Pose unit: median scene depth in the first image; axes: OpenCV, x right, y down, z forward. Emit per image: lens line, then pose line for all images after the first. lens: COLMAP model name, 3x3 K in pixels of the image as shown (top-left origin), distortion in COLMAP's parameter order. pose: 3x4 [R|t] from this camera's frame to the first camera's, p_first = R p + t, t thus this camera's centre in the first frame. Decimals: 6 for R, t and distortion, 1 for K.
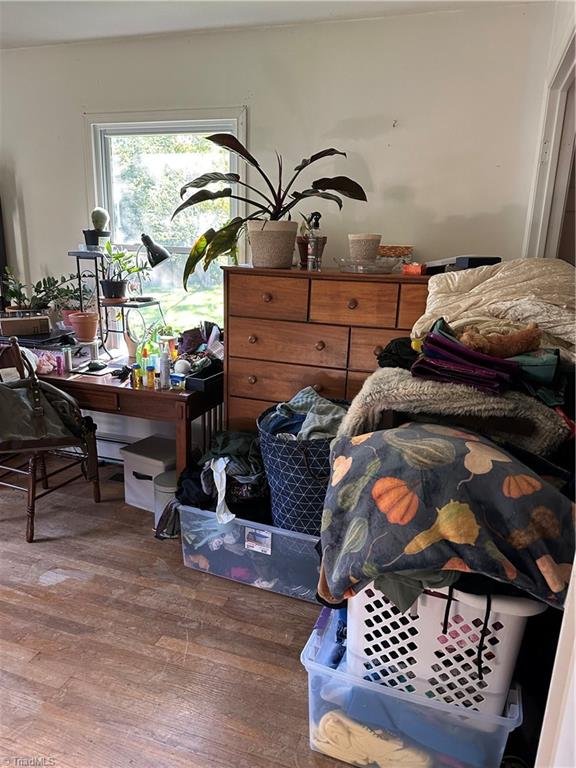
lens RADIAL K [[552.2, 0, 290.1], [0, 552.2, 385.0], [0, 0, 1]] dist [0.064026, -0.068077]
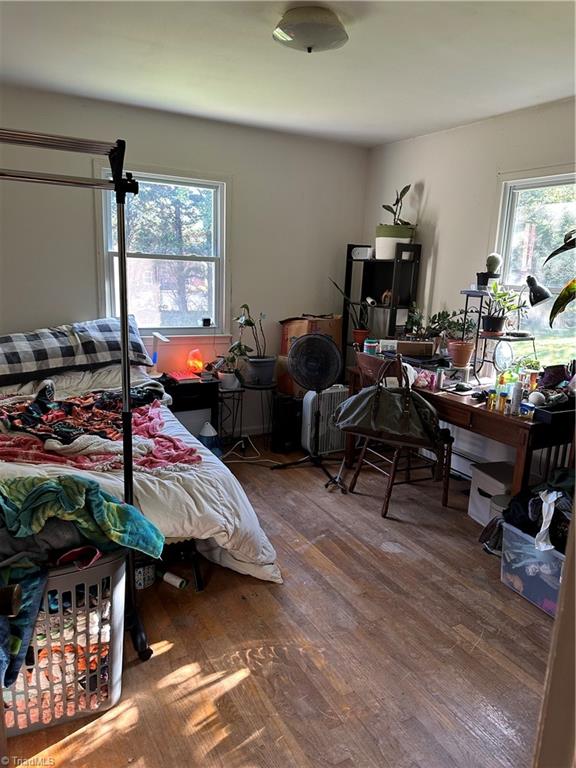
lens RADIAL K [[552.2, 0, 287.7], [0, 552.2, 382.1], [0, 0, 1]] dist [0.064026, -0.068077]
pose [[0.742113, 0.139066, -0.655689, 0.145434], [-0.189149, 0.981931, -0.005822, 0.031496], [0.643032, 0.128344, 0.755008, -0.112191]]
